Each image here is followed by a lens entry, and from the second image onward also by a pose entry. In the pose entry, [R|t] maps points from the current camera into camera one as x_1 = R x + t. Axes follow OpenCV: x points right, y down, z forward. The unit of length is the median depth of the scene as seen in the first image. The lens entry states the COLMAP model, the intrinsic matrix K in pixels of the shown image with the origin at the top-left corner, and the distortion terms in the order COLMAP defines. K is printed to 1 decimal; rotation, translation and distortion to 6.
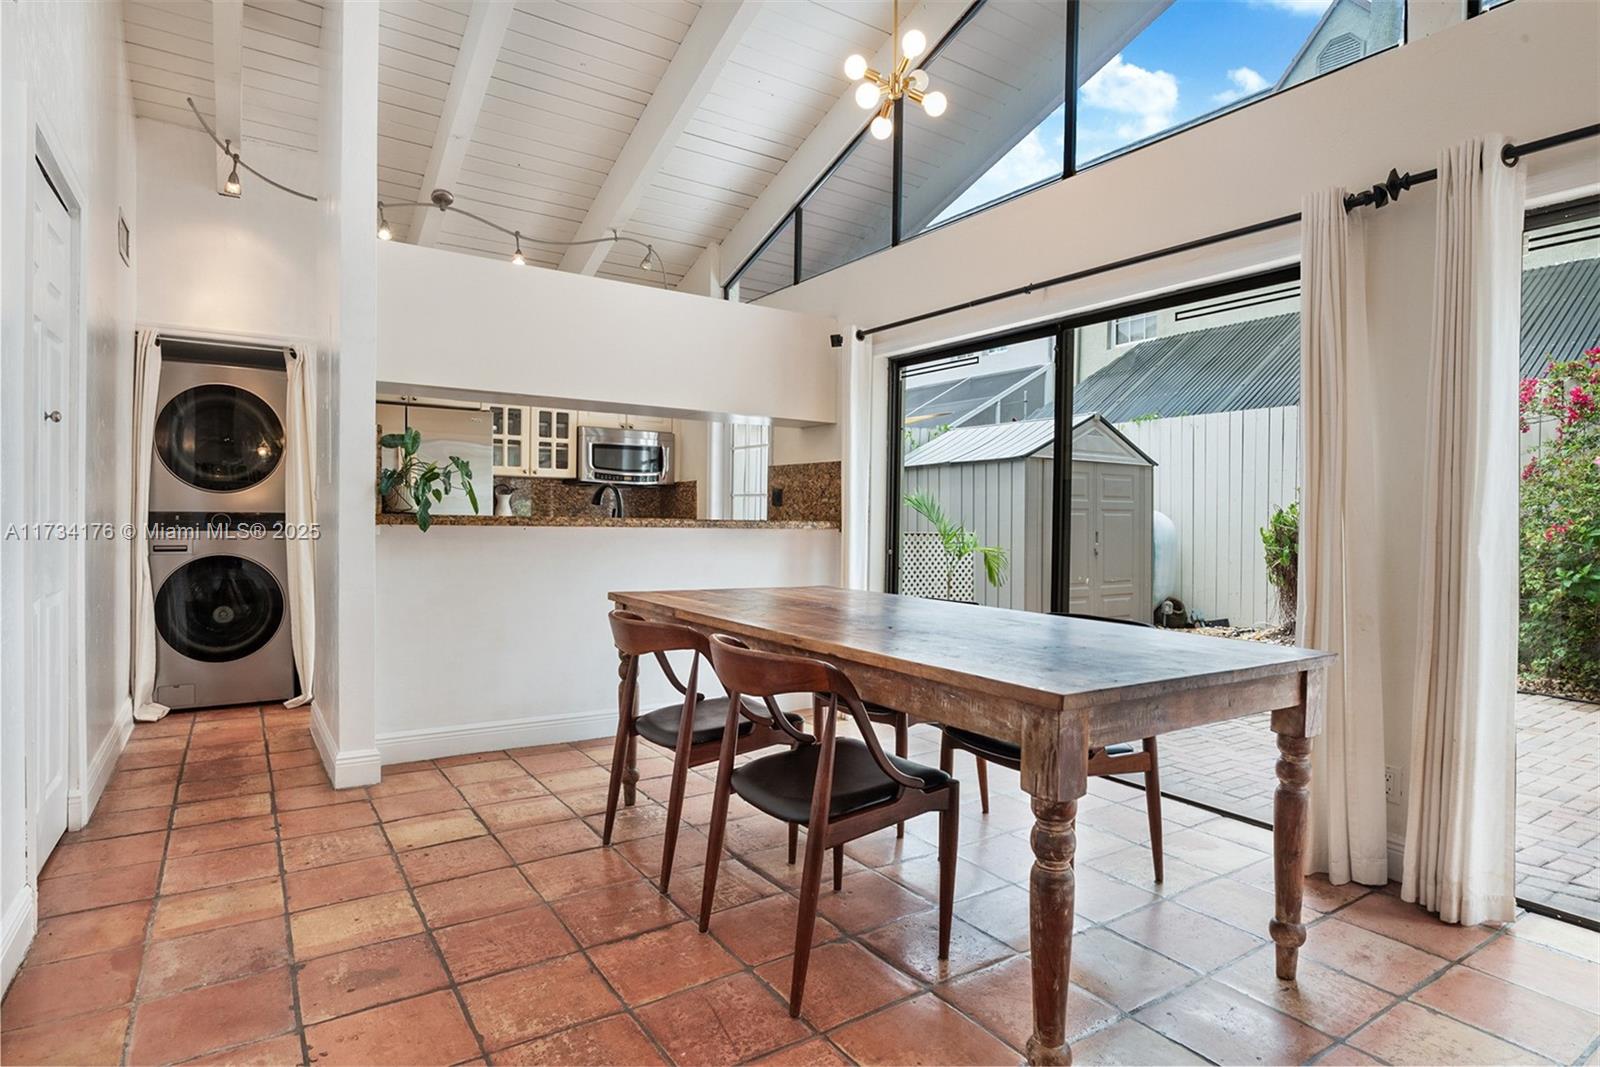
lens RADIAL K [[867.2, 0, 805.1], [0, 867.2, 534.7], [0, 0, 1]] dist [0.021222, -0.000644]
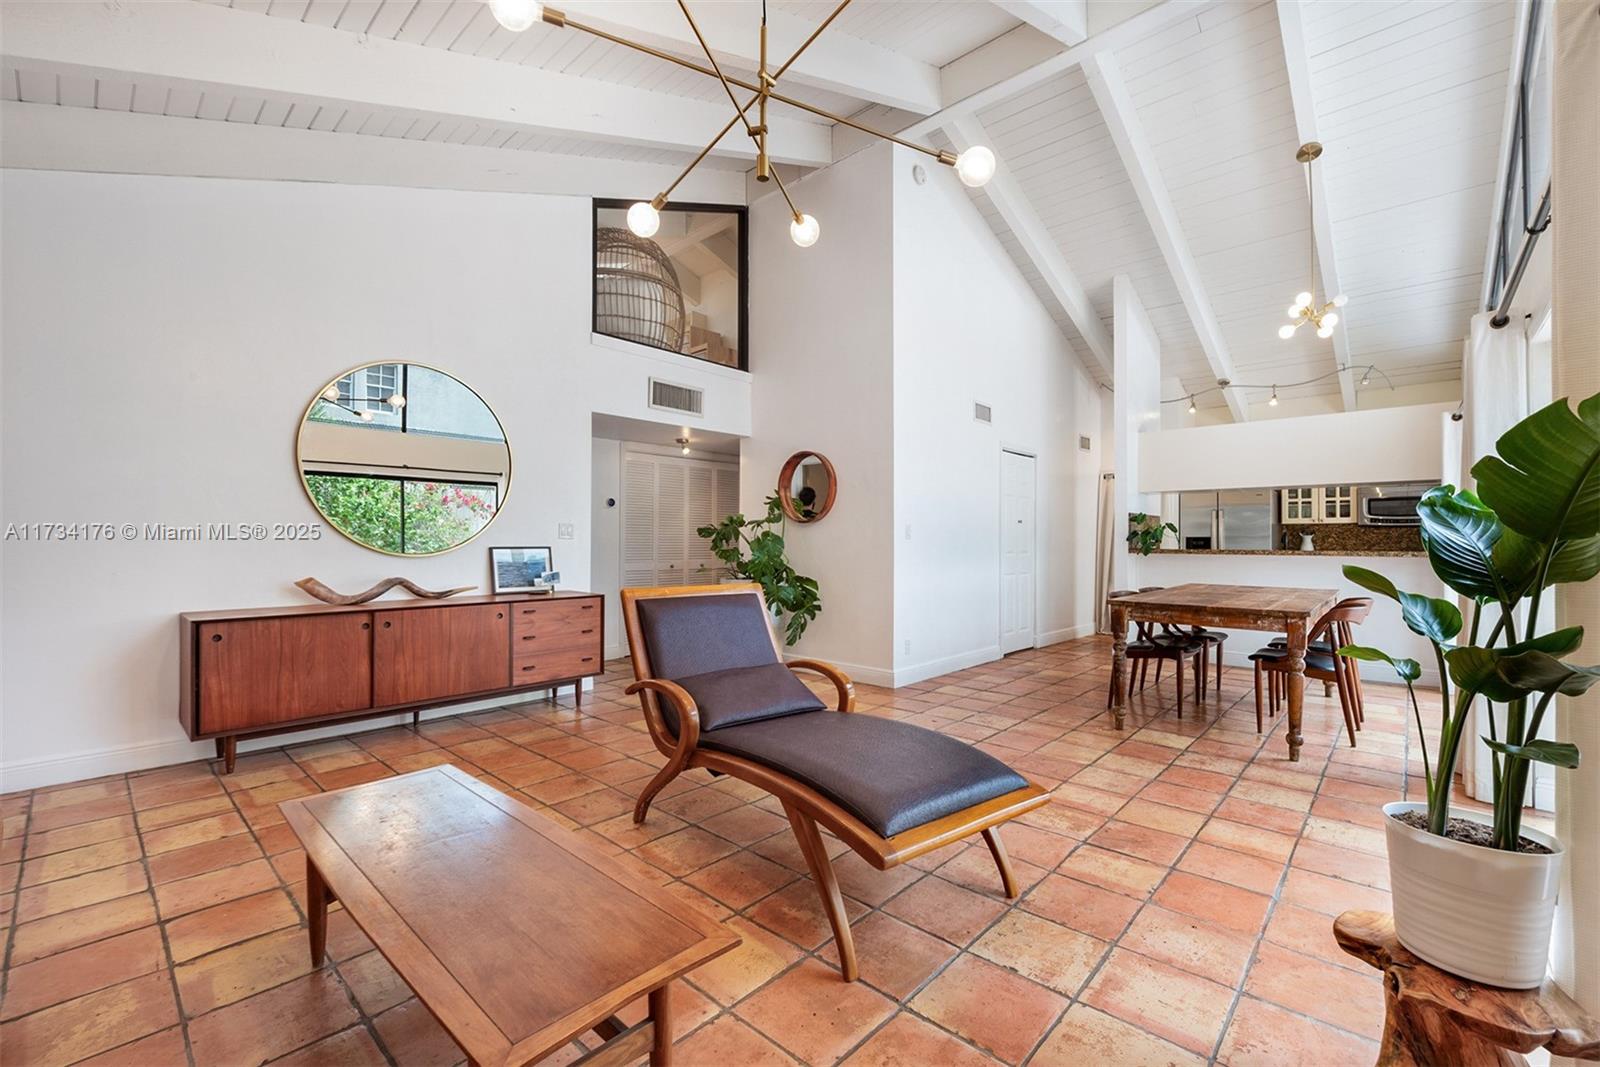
lens RADIAL K [[699.5, 0, 812.1], [0, 699.5, 518.9], [0, 0, 1]] dist [-0.000578, 0.000299]
pose [[0.270804, -0.049793, -0.961346, 0.688965], [-0.013181, 0.998376, -0.055424, 0.006071], [0.962544, 0.027681, 0.269708, -0.229417]]
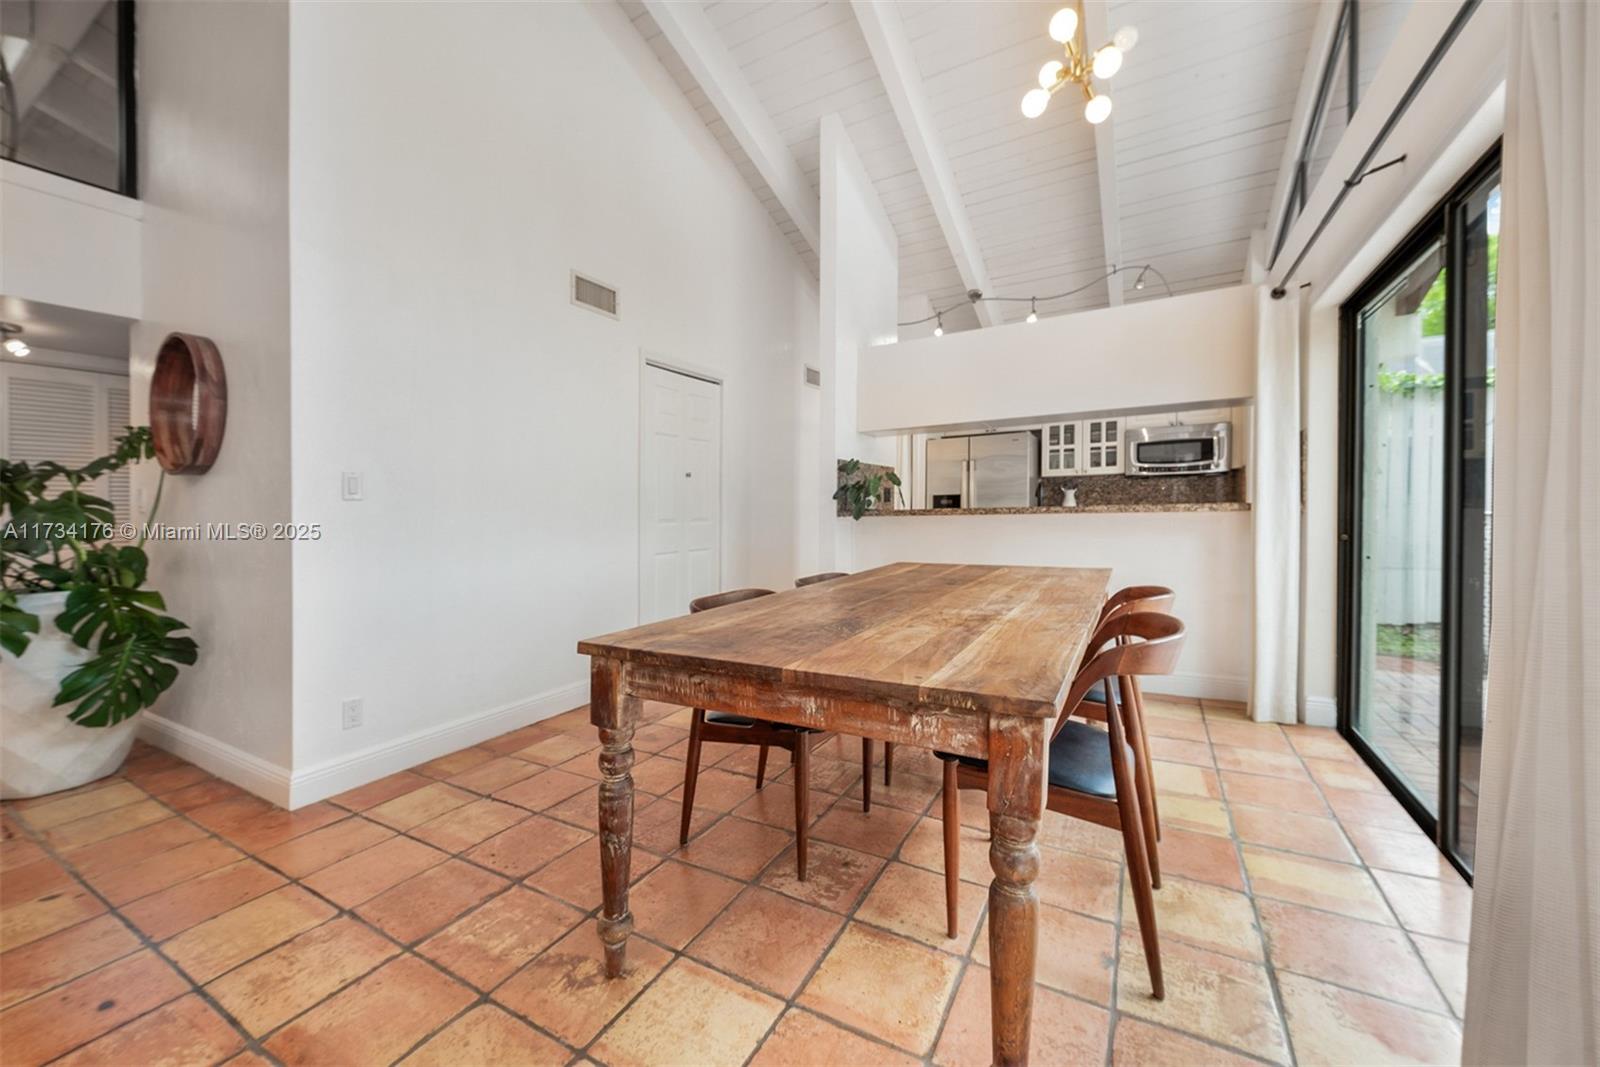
lens RADIAL K [[610.5, 0, 791.8], [0, 610.5, 527.8], [0, 0, 1]] dist [0.003154, 0.000019]
pose [[0.441062, -0.004531, -0.897465, 0.327338], [0.016004, 0.999868, 0.002817, 0.001603], [0.897334, -0.015605, 0.441076, 0.226827]]
